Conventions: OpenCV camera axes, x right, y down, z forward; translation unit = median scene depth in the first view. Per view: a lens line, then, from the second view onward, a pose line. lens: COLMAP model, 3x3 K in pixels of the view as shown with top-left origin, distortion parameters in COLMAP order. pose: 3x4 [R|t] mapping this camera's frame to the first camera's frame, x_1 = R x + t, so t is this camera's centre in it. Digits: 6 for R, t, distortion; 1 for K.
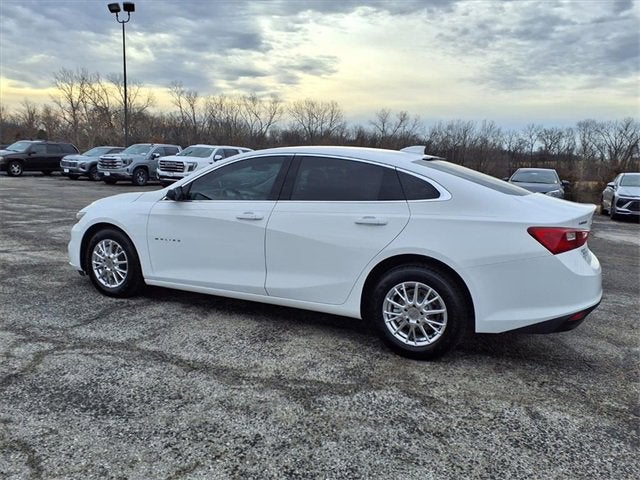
lens RADIAL K [[511.1, 0, 320.0], [0, 511.1, 240.0], [0, 0, 1]] dist [0.060057, -0.087943]
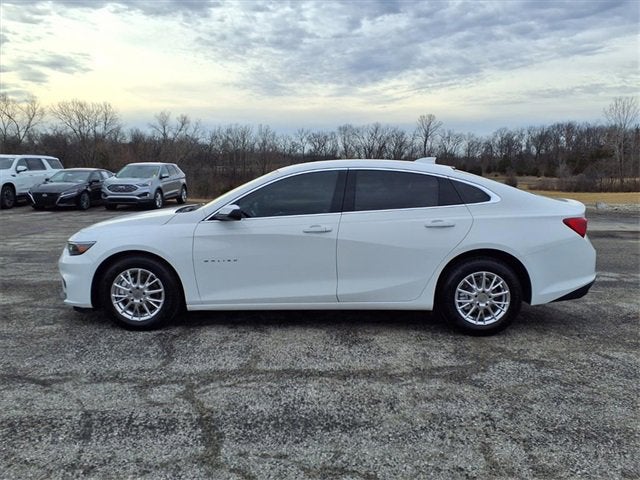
lens RADIAL K [[509.6, 0, 320.6], [0, 509.6, 239.3], [0, 0, 1]] dist [0.054588, -0.076149]
pose [[0.910466, -0.090341, 0.403596, -0.565714], [0.093065, 0.995576, 0.012906, -0.039351], [-0.402977, 0.025810, 0.914846, 0.047398]]
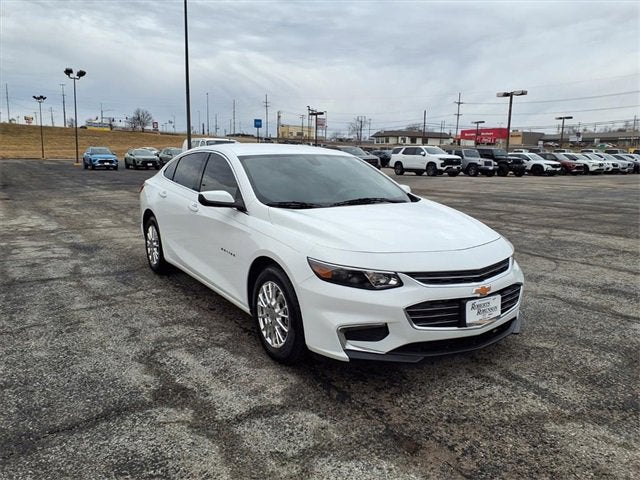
lens RADIAL K [[508.7, 0, 321.5], [0, 508.7, 231.3], [0, 0, 1]] dist [0.054073, -0.075234]
pose [[-0.855568, -0.129638, 0.501196, -0.778767], [0.031613, 0.953248, 0.300530, -0.390885], [-0.516725, 0.272968, -0.811470, 2.234827]]
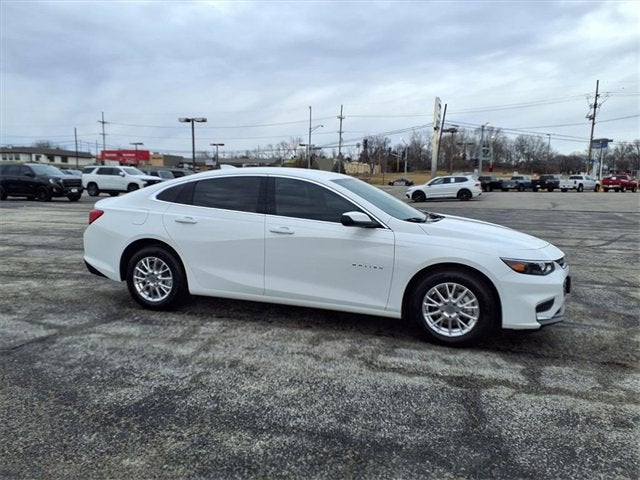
lens RADIAL K [[496.2, 0, 317.9], [0, 496.2, 243.0], [0, 0, 1]] dist [0.072953, -0.077551]
pose [[-0.989014, -0.046140, -0.140440, 0.135752], [-0.082899, 0.959706, 0.268501, -0.388940], [0.122392, 0.277193, -0.952987, 2.534686]]
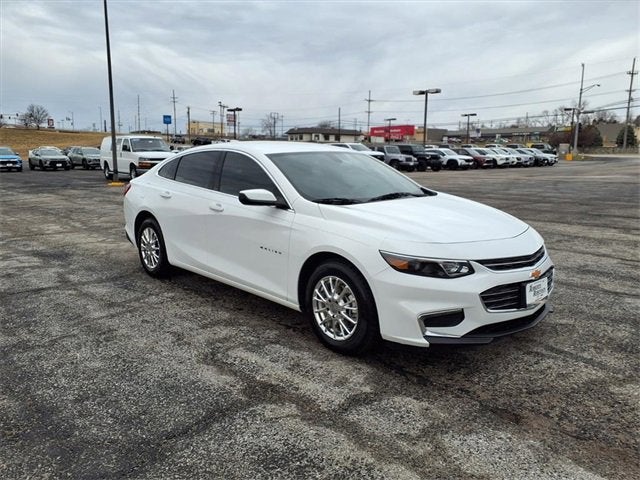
lens RADIAL K [[509.6, 0, 320.6], [0, 509.6, 239.3], [0, 0, 1]] dist [0.054588, -0.076149]
pose [[-0.930312, -0.104476, 0.351574, -0.570133], [0.016185, 0.945943, 0.323929, -0.402740], [-0.366412, 0.307045, -0.878331, 2.370034]]
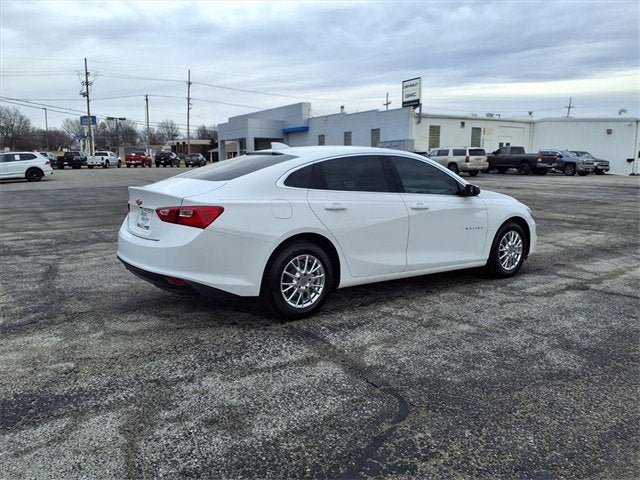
lens RADIAL K [[505.0, 0, 320.0], [0, 505.0, 240.0], [0, 0, 1]] dist [0.066929, -0.092173]
pose [[-0.475962, 0.088695, -0.874982, 1.269508], [-0.157677, 0.970175, 0.184116, -0.213743], [0.865216, 0.225597, -0.447782, 1.790553]]
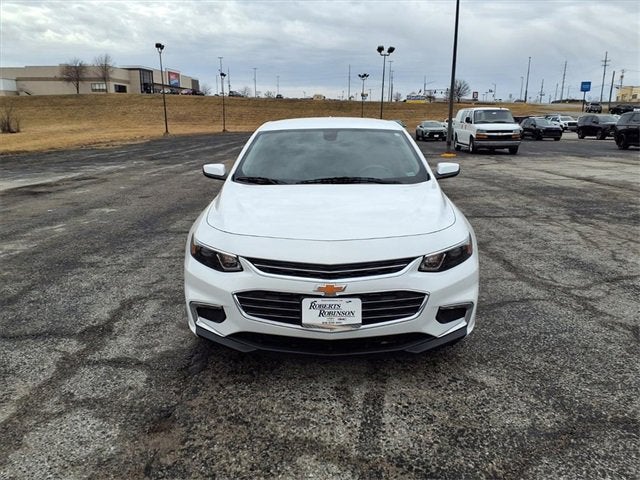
lens RADIAL K [[509.6, 0, 320.6], [0, 509.6, 239.3], [0, 0, 1]] dist [0.054588, -0.076149]
pose [[-0.415501, -0.240322, 0.877271, -1.170319], [0.128612, 0.939254, 0.318216, -0.337642], [-0.900454, 0.245046, -0.359352, 1.733907]]
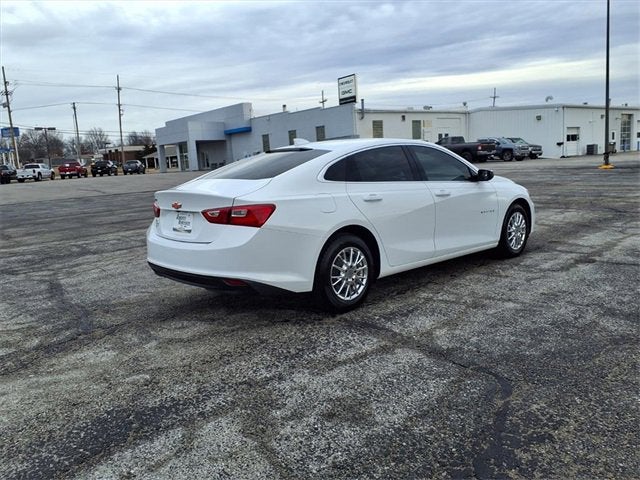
lens RADIAL K [[504.3, 0, 318.3], [0, 504.3, 234.9], [0, 0, 1]] dist [0.064245, -0.075296]
pose [[-0.372810, 0.112626, -0.921047, 1.363051], [-0.105768, 0.980979, 0.162766, -0.175030], [0.921860, 0.158099, -0.353807, 1.607314]]
